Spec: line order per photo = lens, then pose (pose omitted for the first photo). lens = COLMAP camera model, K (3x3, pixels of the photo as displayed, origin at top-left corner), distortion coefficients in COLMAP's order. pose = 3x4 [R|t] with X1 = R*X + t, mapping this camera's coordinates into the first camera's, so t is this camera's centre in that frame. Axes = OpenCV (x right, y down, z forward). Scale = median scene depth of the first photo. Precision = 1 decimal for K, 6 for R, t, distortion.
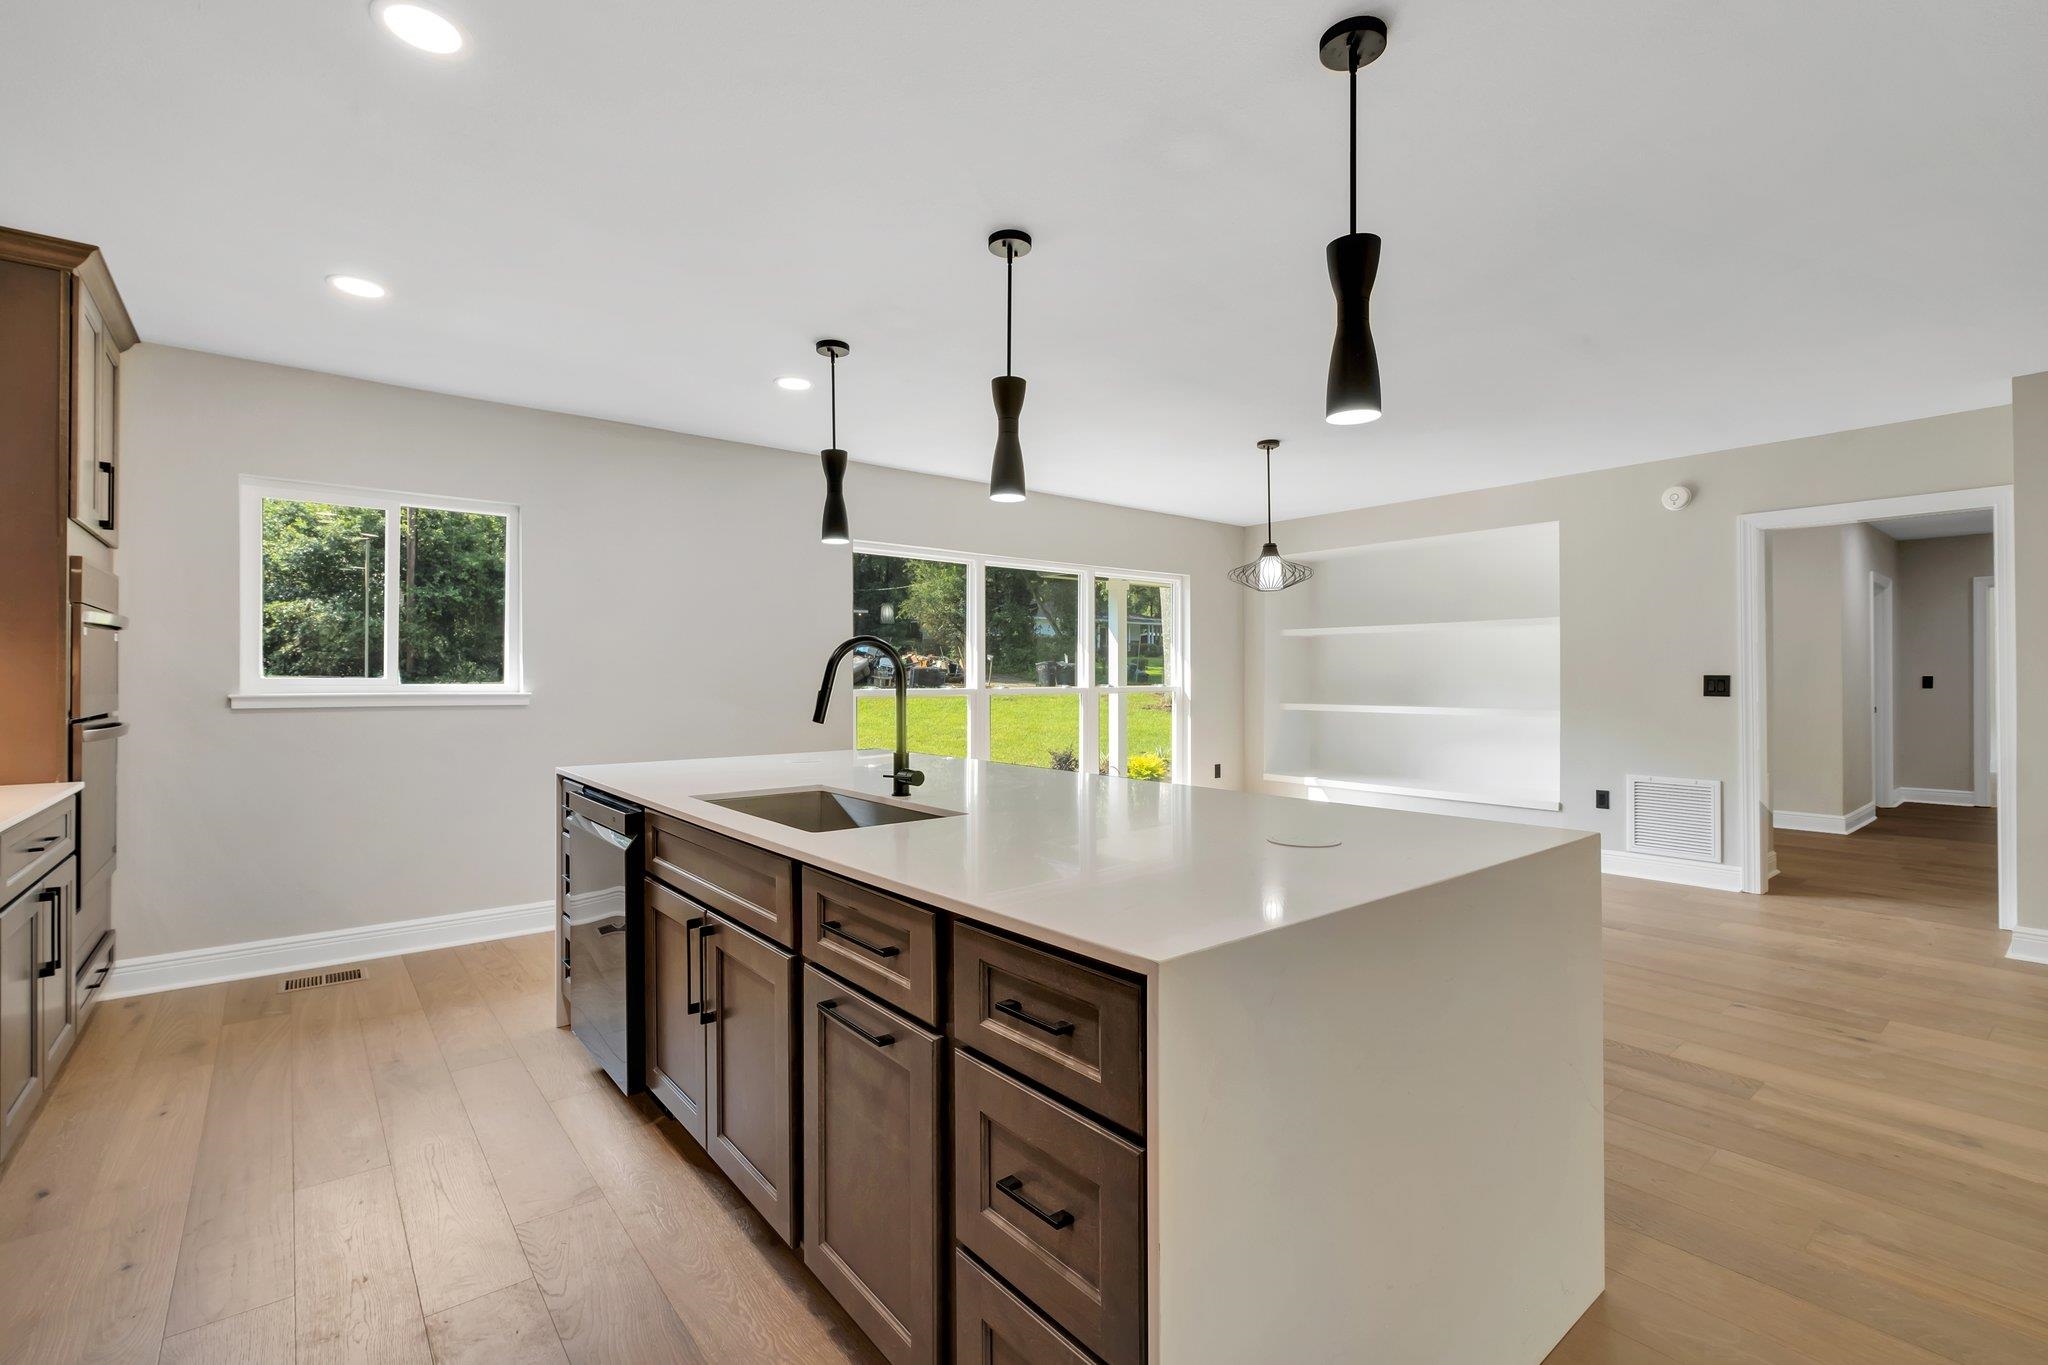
lens RADIAL K [[906.5, 0, 1020.2], [0, 906.5, 671.4], [0, 0, 1]] dist [-0.008829, -0.000137]
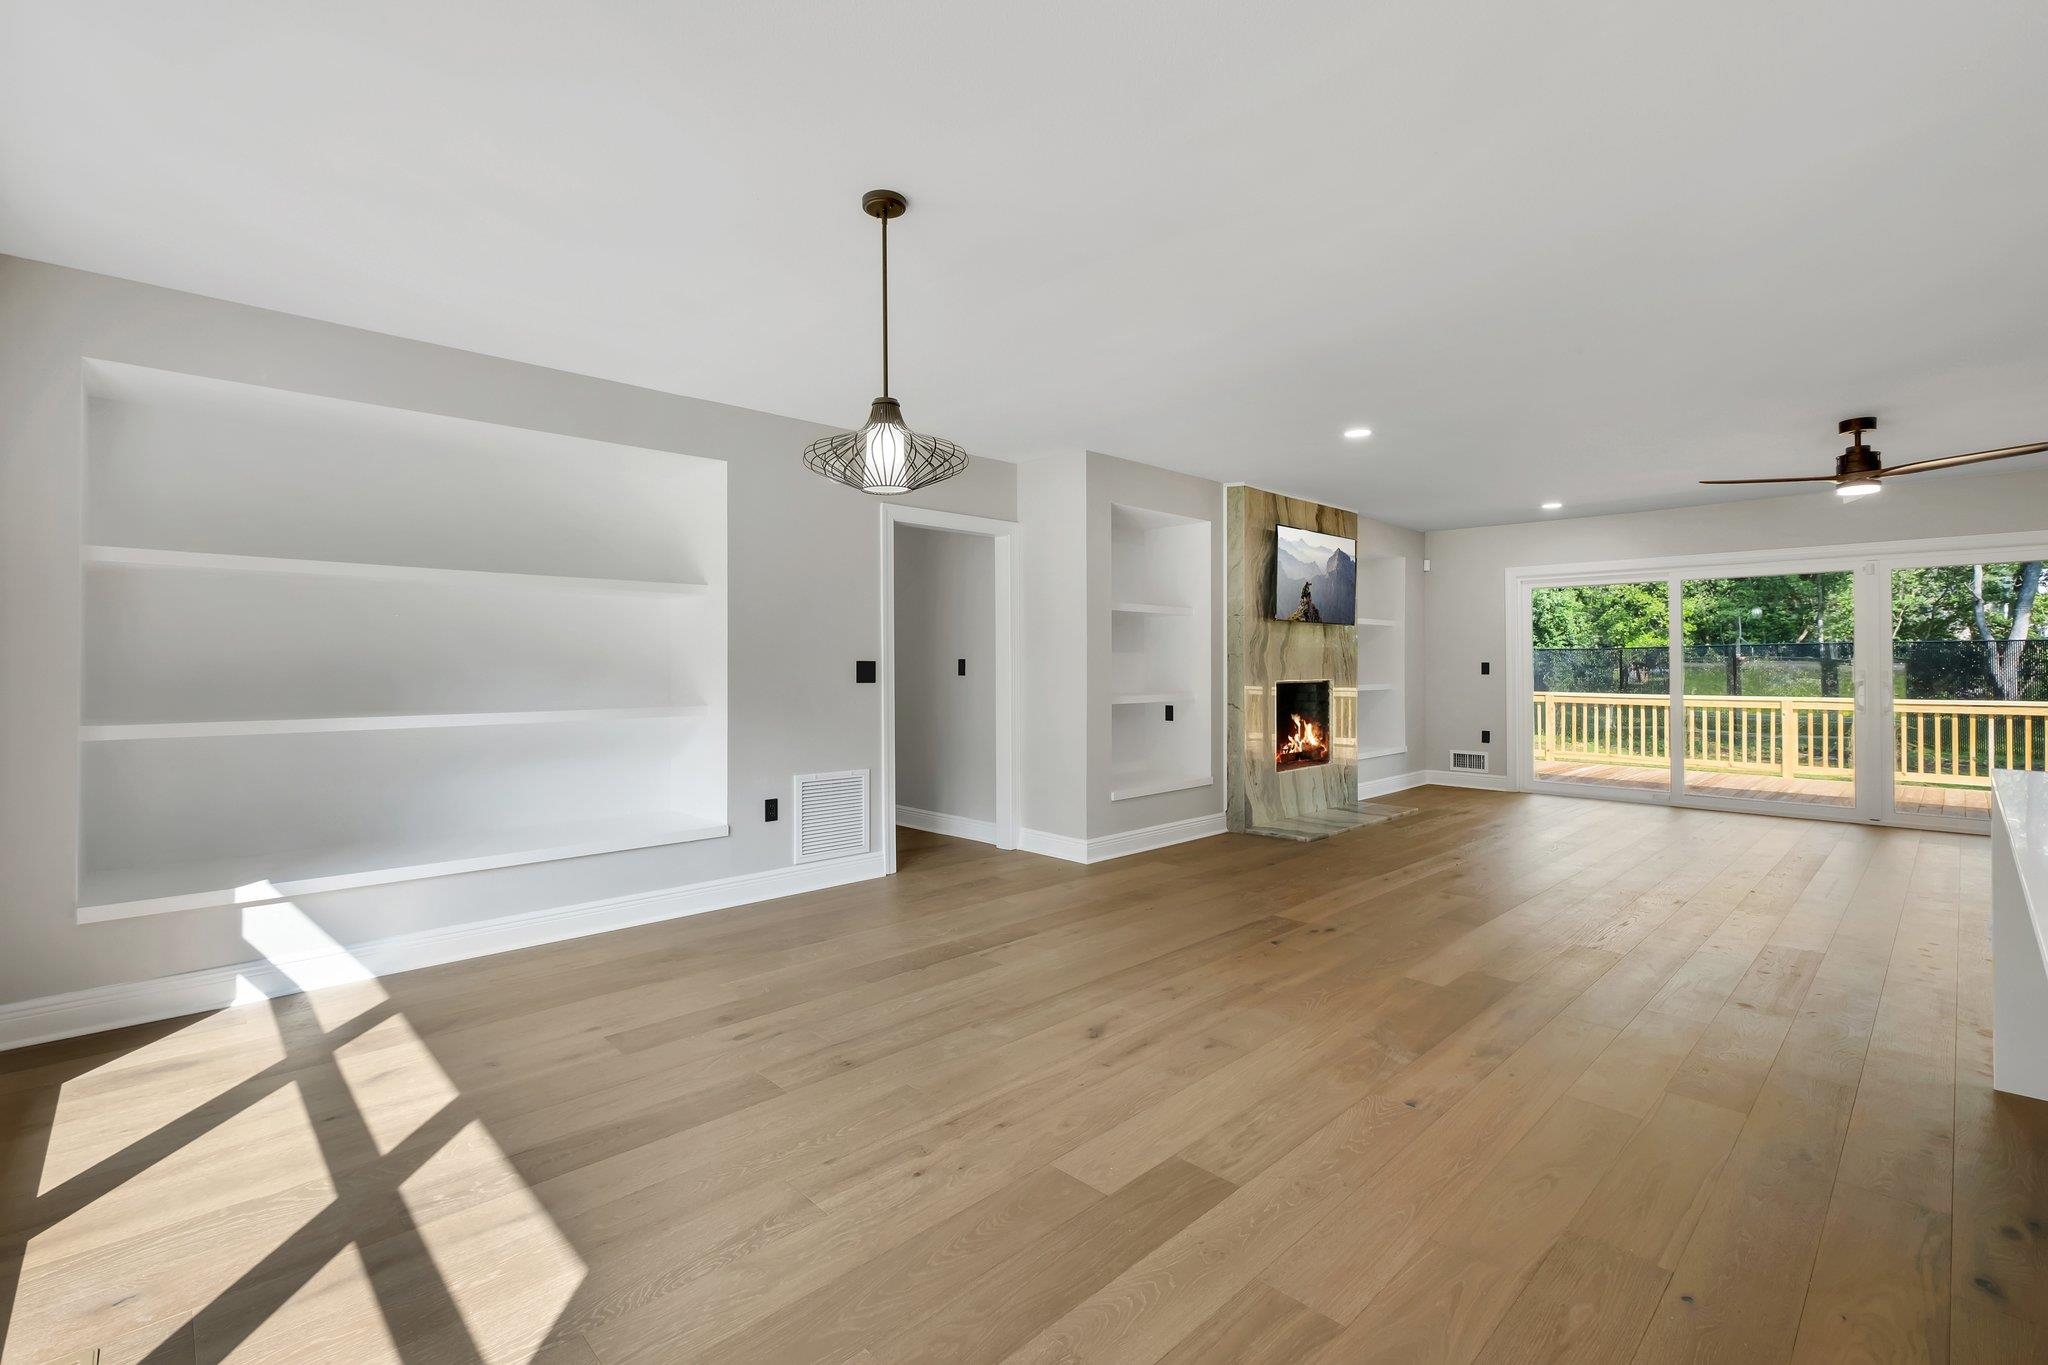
lens RADIAL K [[906.5, 0, 1020.2], [0, 906.5, 671.4], [0, 0, 1]] dist [-0.008829, -0.000137]
pose [[-0.083888, -0.006348, 0.996455, -0.225176], [-0.006164, 0.999964, 0.005852, 0.008943], [-0.996456, -0.005651, -0.083924, 0.933192]]
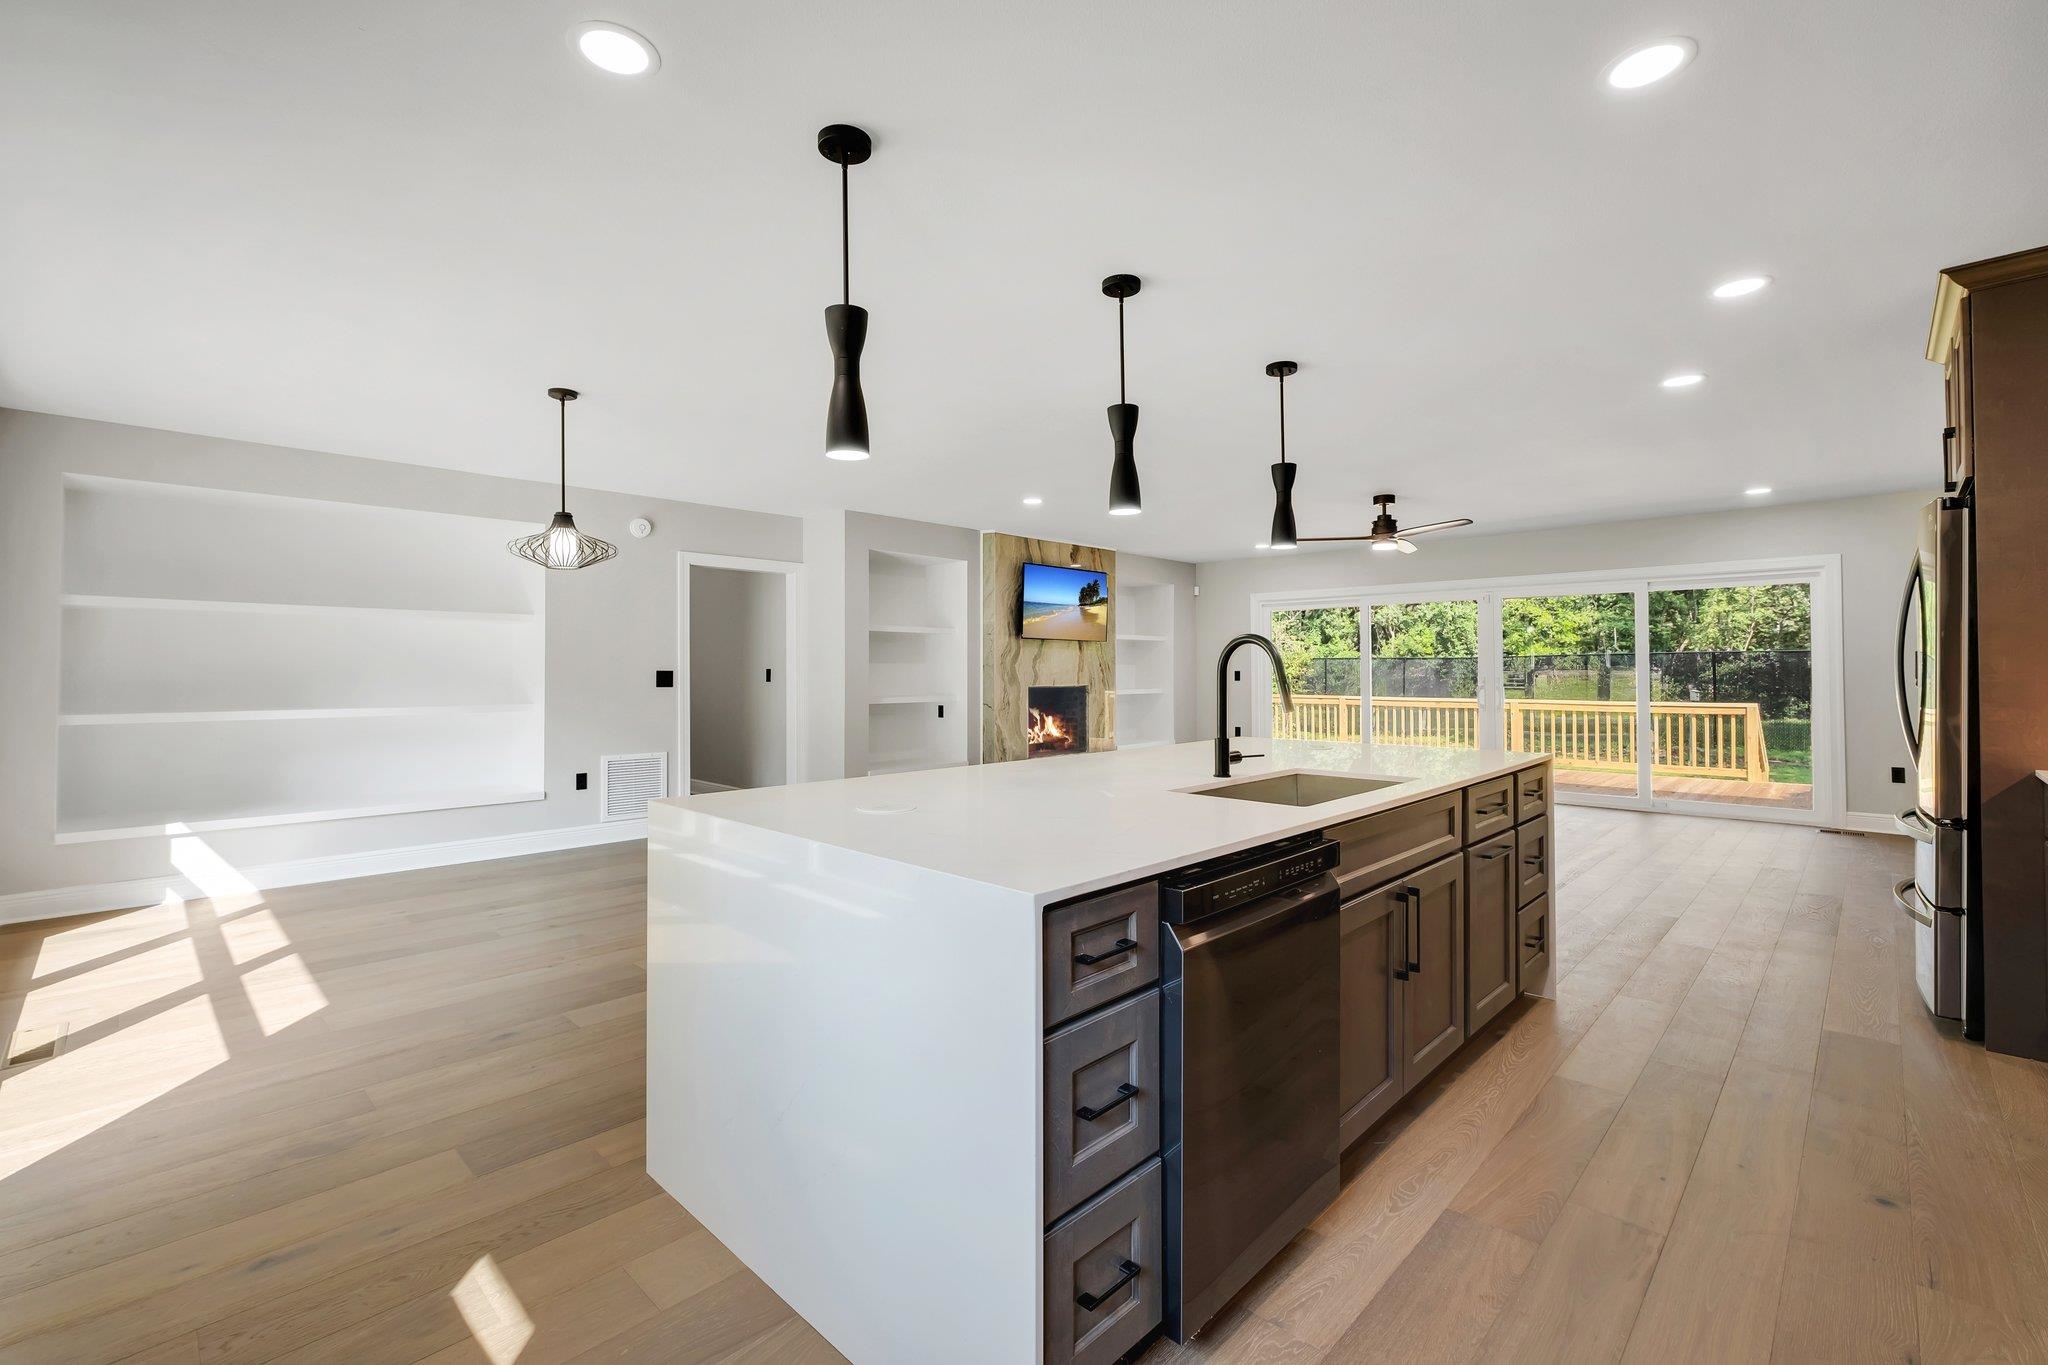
lens RADIAL K [[882.4, 0, 1023.0], [0, 882.4, 665.6], [0, 0, 1]] dist [0.000262, -0.006936]
pose [[-0.112443, 0.008053, 0.993626, -0.557019], [-0.006053, 0.999943, -0.008789, 0.005219], [-0.993640, -0.007003, -0.112388, 0.642718]]
